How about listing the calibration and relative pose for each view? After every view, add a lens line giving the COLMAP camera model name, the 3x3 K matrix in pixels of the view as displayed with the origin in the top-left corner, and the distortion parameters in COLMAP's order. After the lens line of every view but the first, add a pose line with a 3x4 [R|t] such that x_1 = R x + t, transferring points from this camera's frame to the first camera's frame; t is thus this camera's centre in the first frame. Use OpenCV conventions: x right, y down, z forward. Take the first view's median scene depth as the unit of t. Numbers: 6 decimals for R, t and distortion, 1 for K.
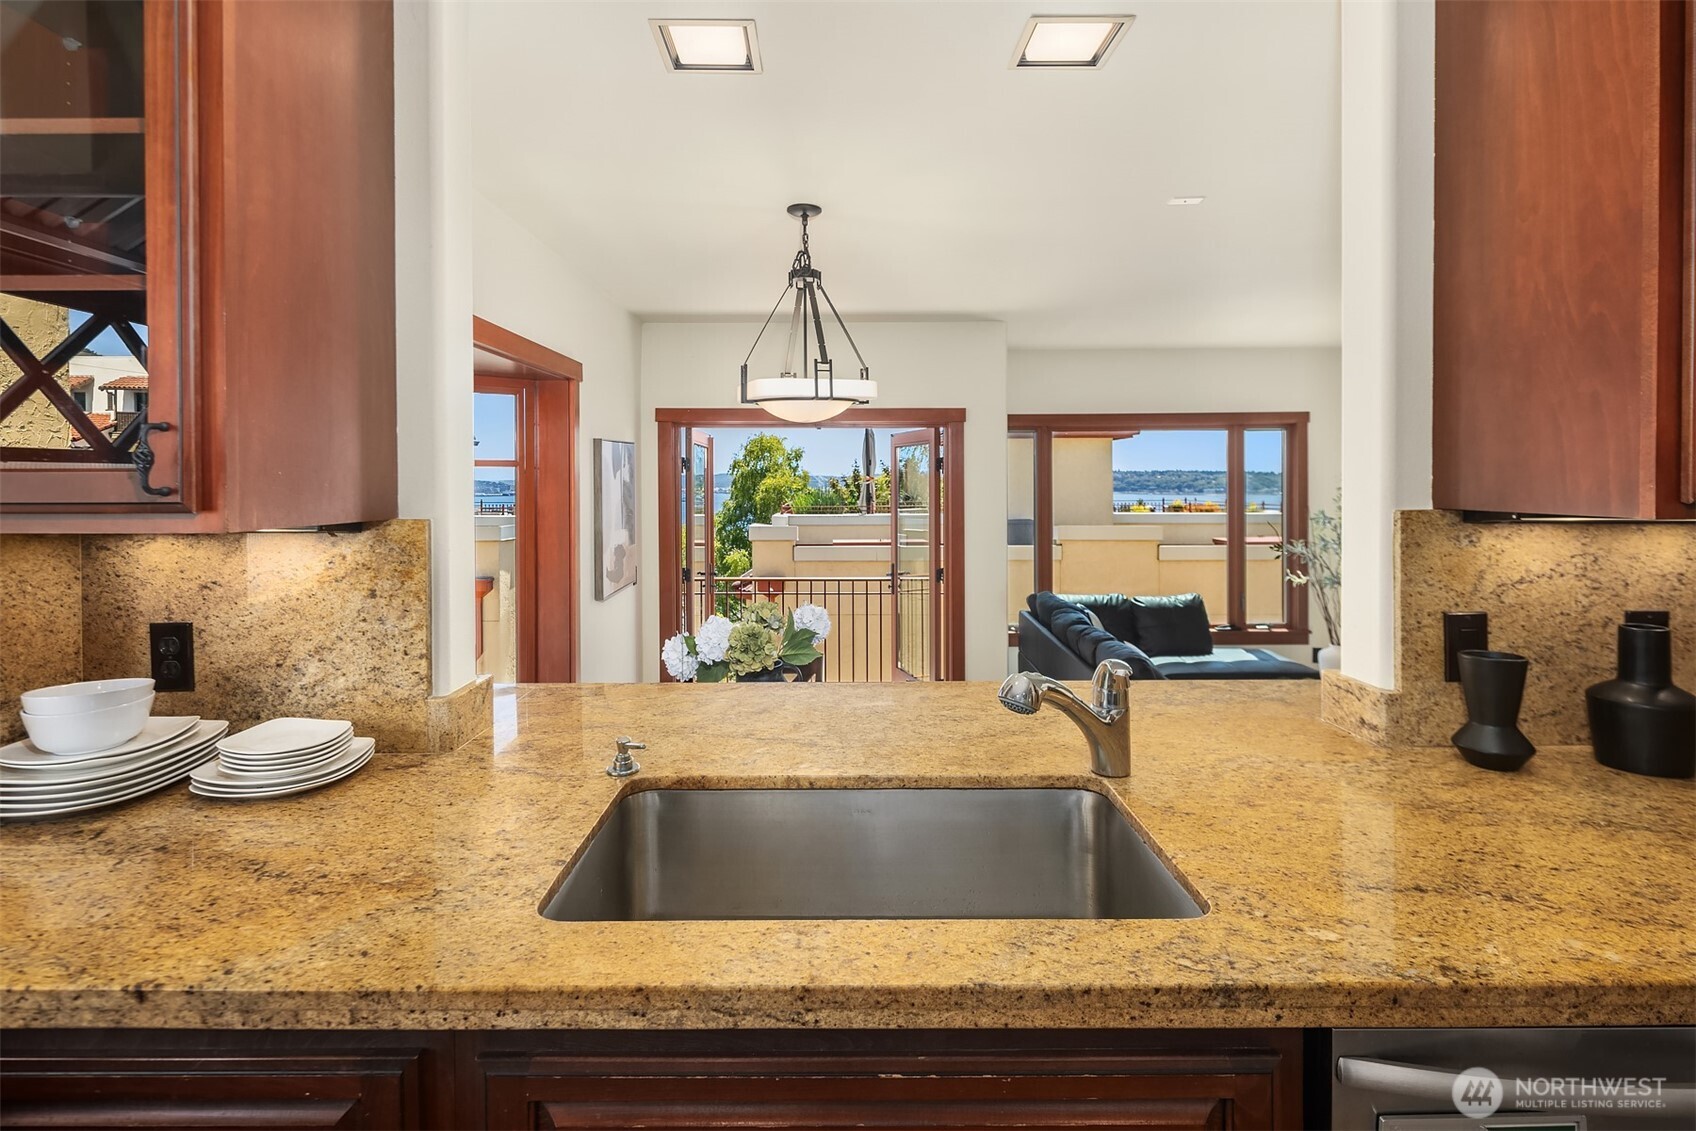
lens RADIAL K [[826.5, 0, 840.7], [0, 826.5, 487.6], [0, 0, 1]] dist [0.001417, -0.002967]
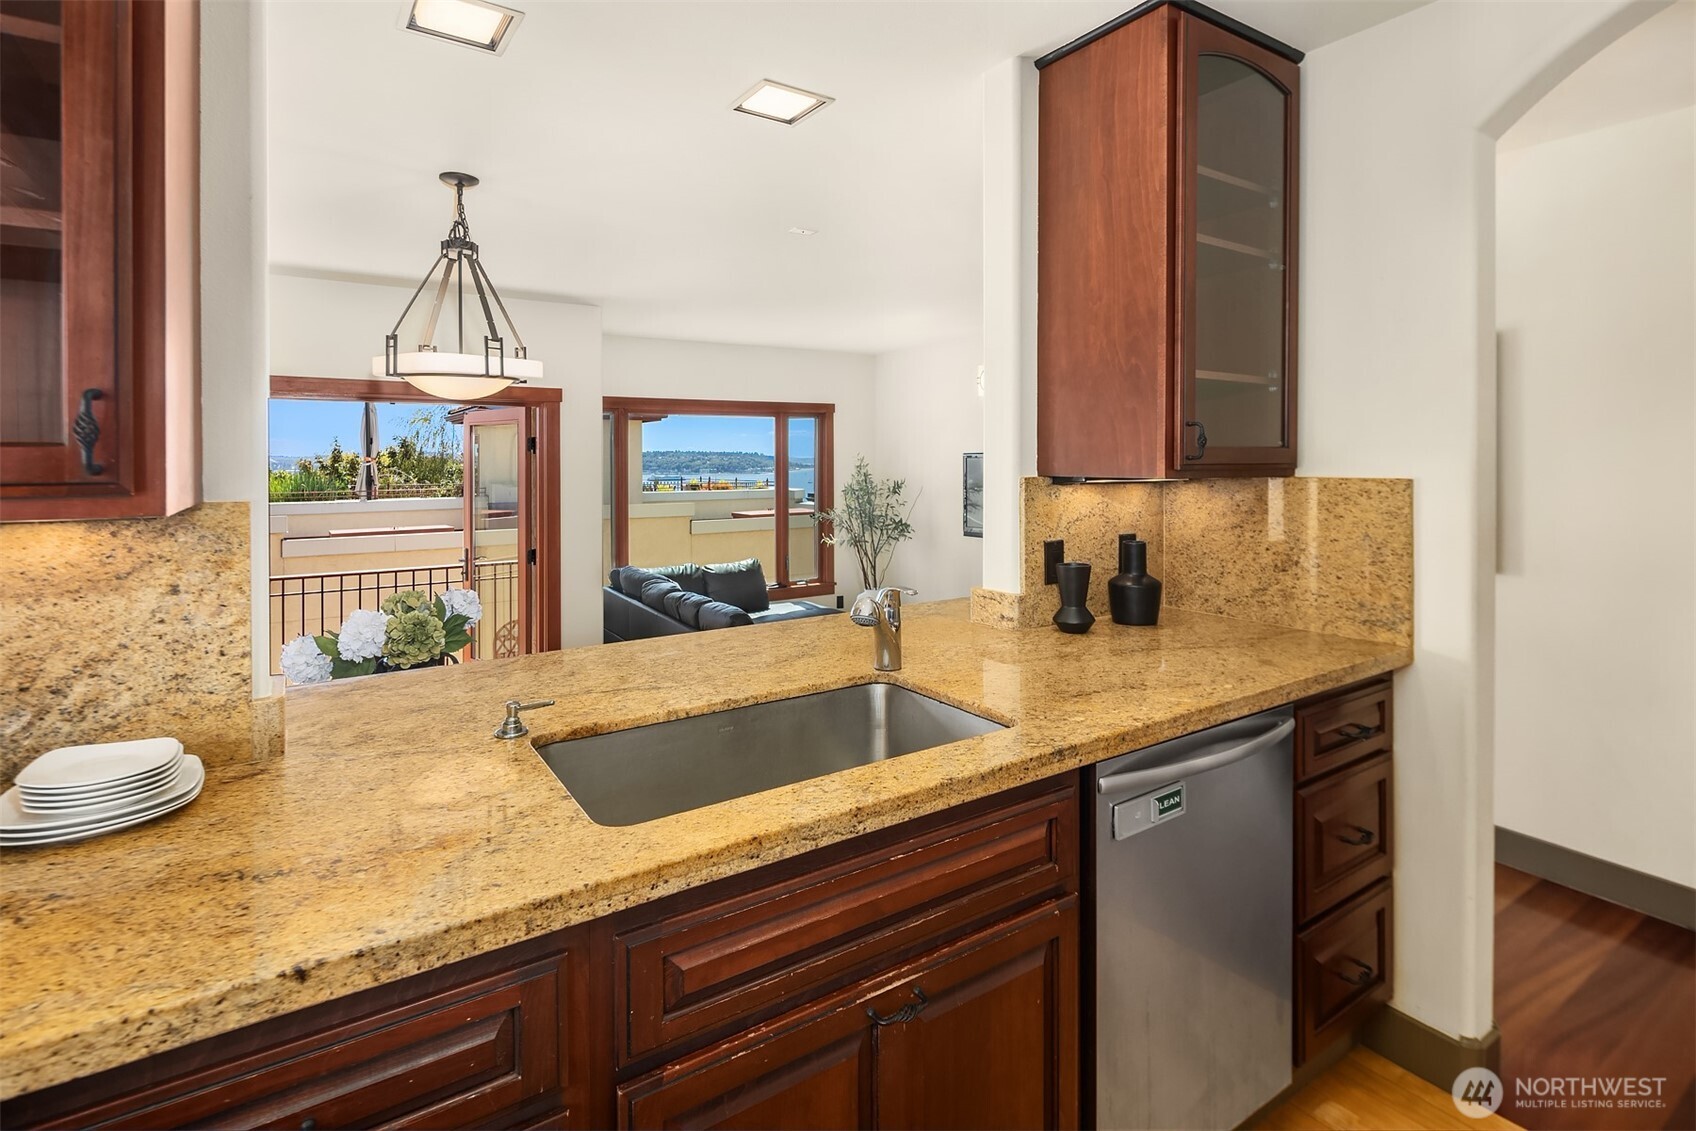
lens RADIAL K [[819.1, 0, 845.0], [0, 819.1, 464.1], [0, 0, 1]] dist [0.003202, -0.004615]
pose [[0.833693, -0.004018, 0.552213, -0.556224], [0.006653, 0.999974, -0.002768, 0.005684], [-0.552188, 0.005981, 0.833698, -0.121219]]
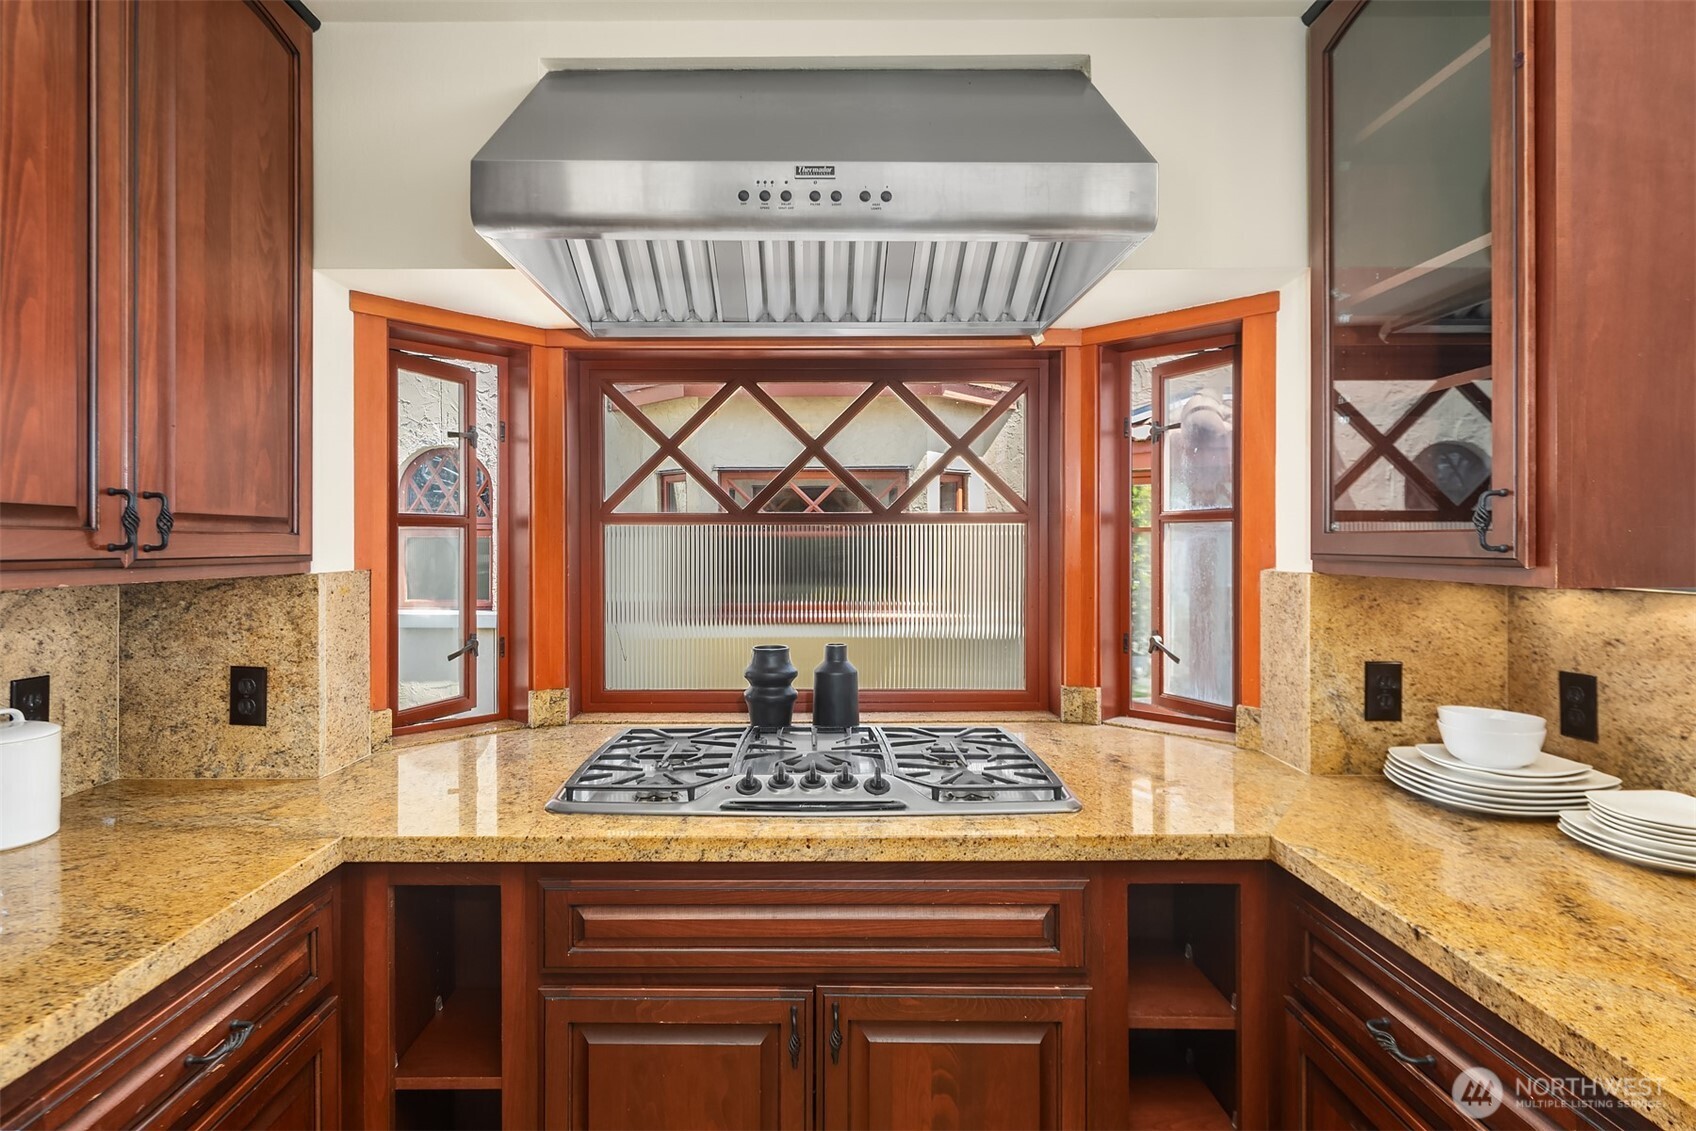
lens RADIAL K [[824.9, 0, 793.6], [0, 824.9, 546.2], [0, 0, 1]] dist [-0.000355, -0.006831]
pose [[-0.017929, 0.007763, -0.999809, 0.305299], [-0.004290, 0.999960, 0.007841, -0.002865], [0.999830, 0.004430, -0.017895, 0.021906]]
